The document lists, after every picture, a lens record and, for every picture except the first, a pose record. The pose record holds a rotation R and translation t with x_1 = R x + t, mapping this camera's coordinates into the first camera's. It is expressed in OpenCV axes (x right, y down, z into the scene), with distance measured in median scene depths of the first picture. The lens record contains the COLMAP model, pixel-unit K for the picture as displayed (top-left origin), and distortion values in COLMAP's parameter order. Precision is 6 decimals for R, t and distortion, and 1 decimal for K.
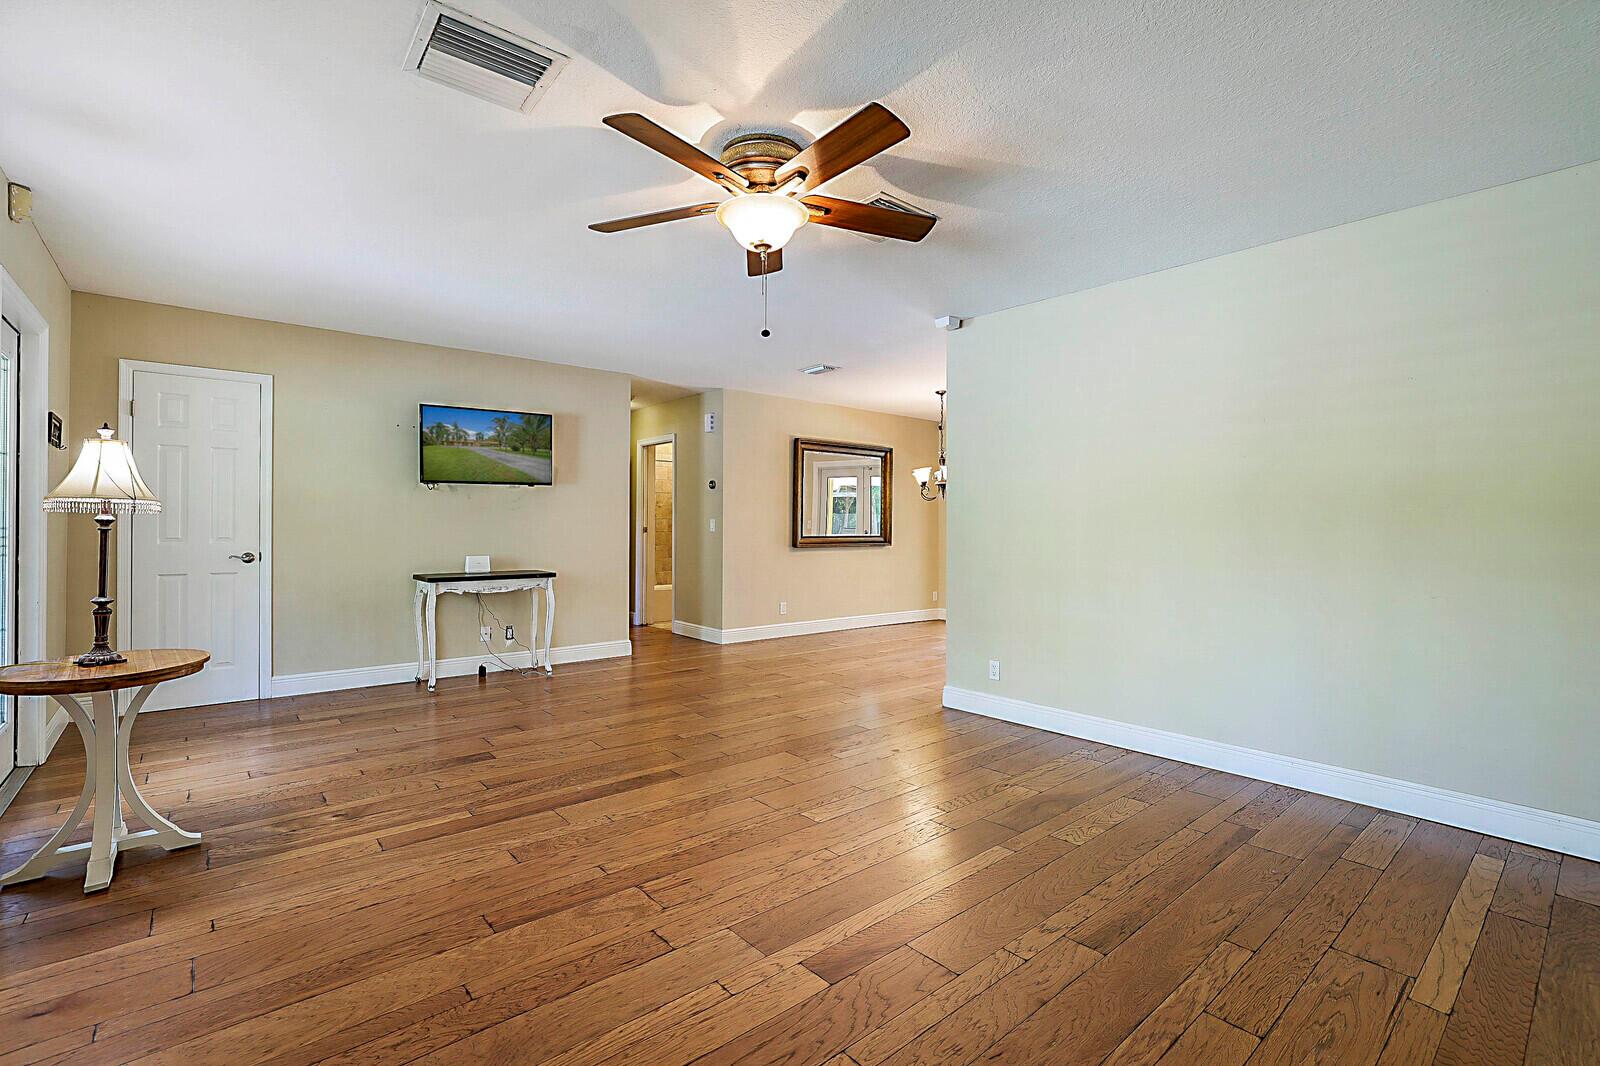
lens RADIAL K [[722.1, 0, 800.0], [0, 722.1, 533.0], [0, 0, 1]] dist [-0.021539, 0.000318]
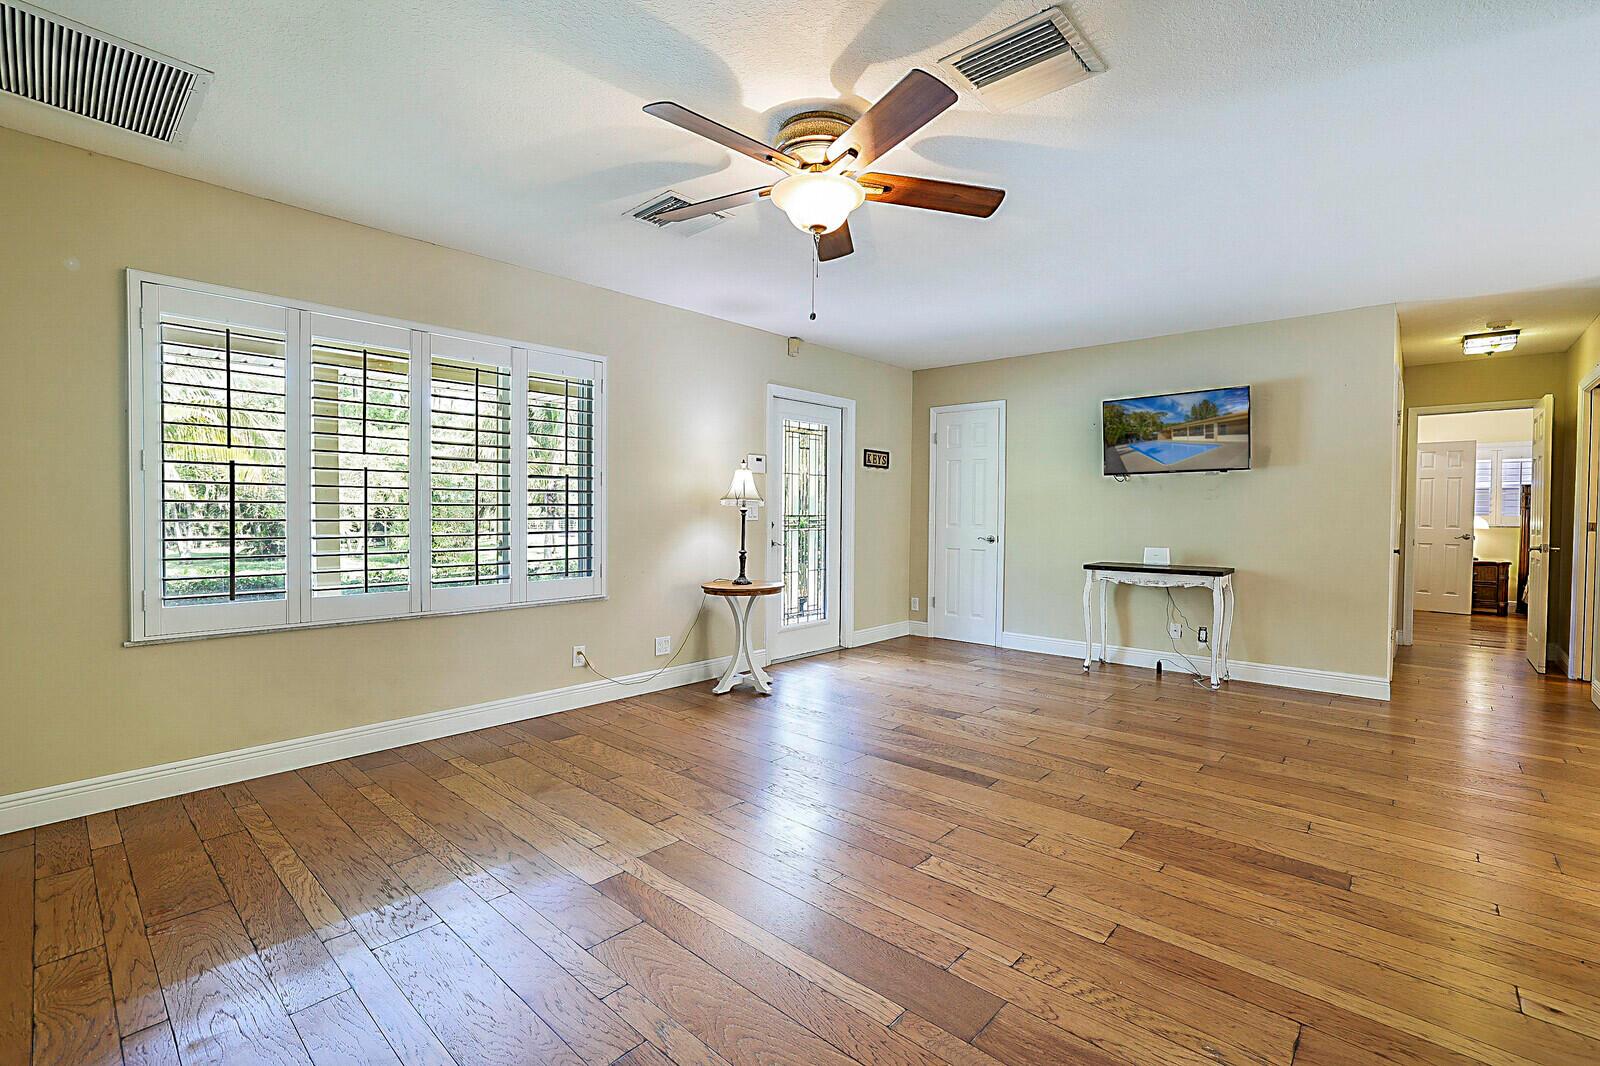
lens RADIAL K [[704.3, 0, 800.0], [0, 704.3, 533.0], [0, 0, 1]] dist [-0.042346, 0.009074]
pose [[0.133416, 0.023987, -0.990770, 0.674417], [-0.017335, 0.999611, 0.021867, -0.000378], [0.990908, 0.014257, 0.133780, 0.640704]]
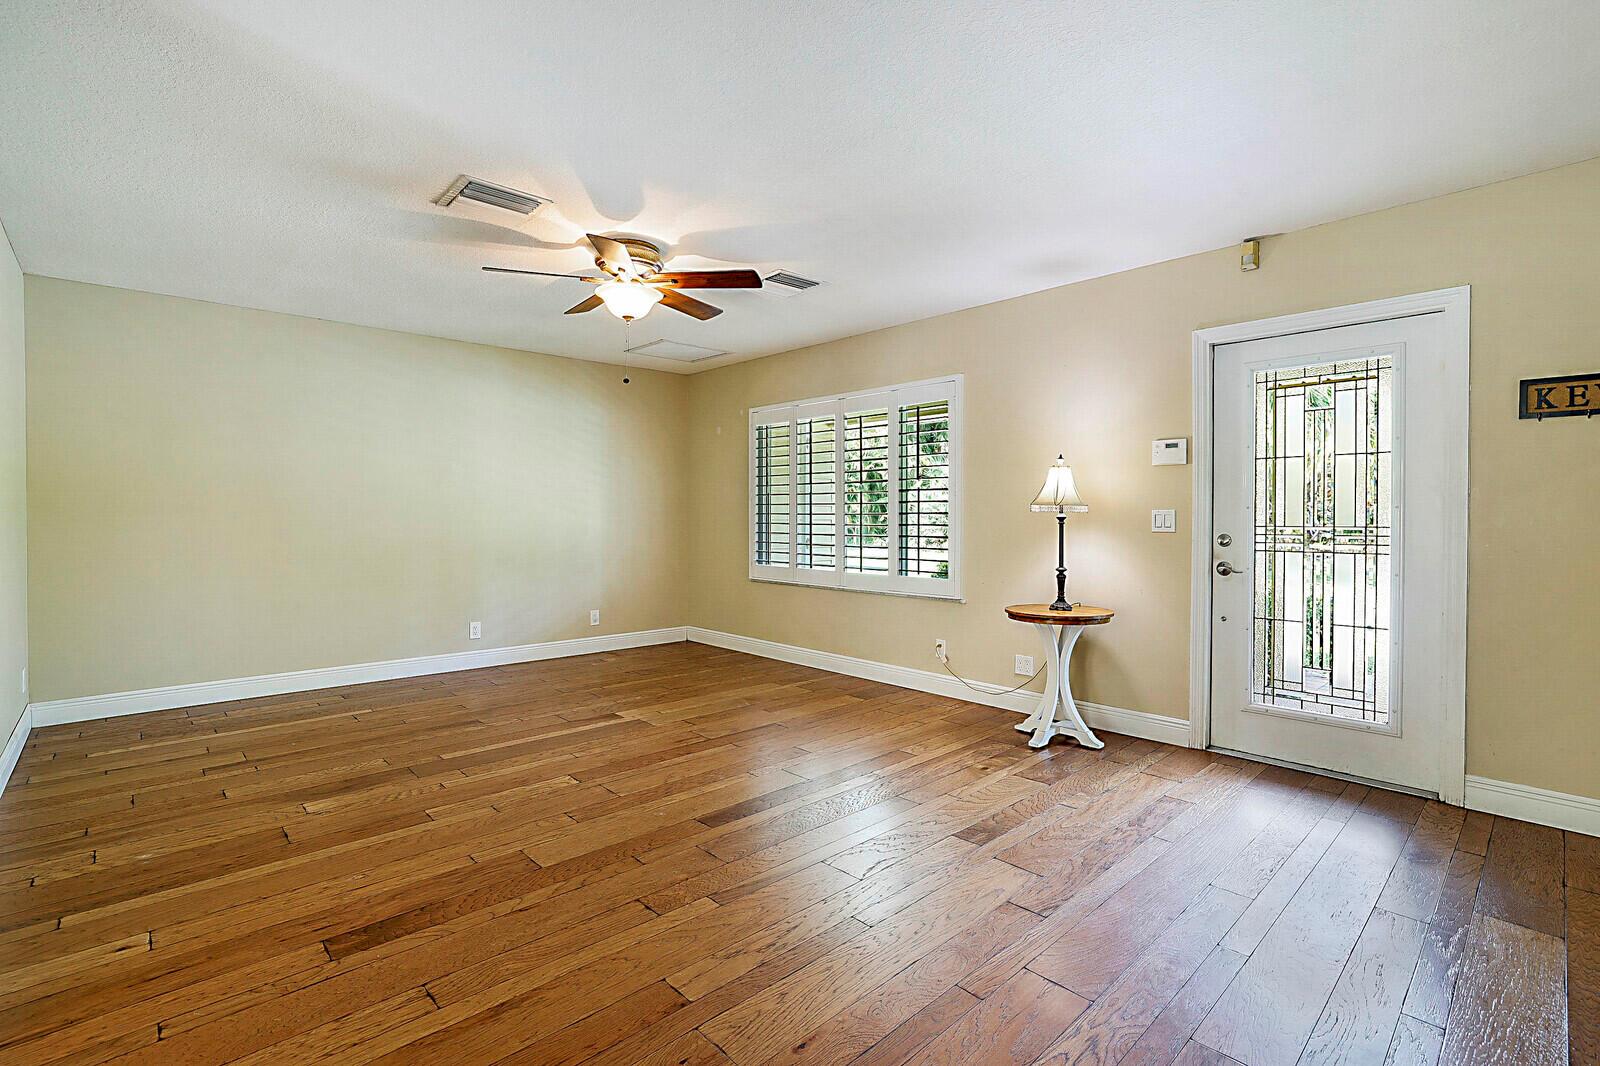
lens RADIAL K [[740.6, 0, 799.2], [0, 740.6, 520.2], [0, 0, 1]] dist [-0.019804, 0.000541]
pose [[-0.998924, -0.008723, -0.045554, -0.241604], [-0.009568, 0.999786, 0.018345, -0.025962], [0.045385, 0.018761, -0.998793, 1.850261]]
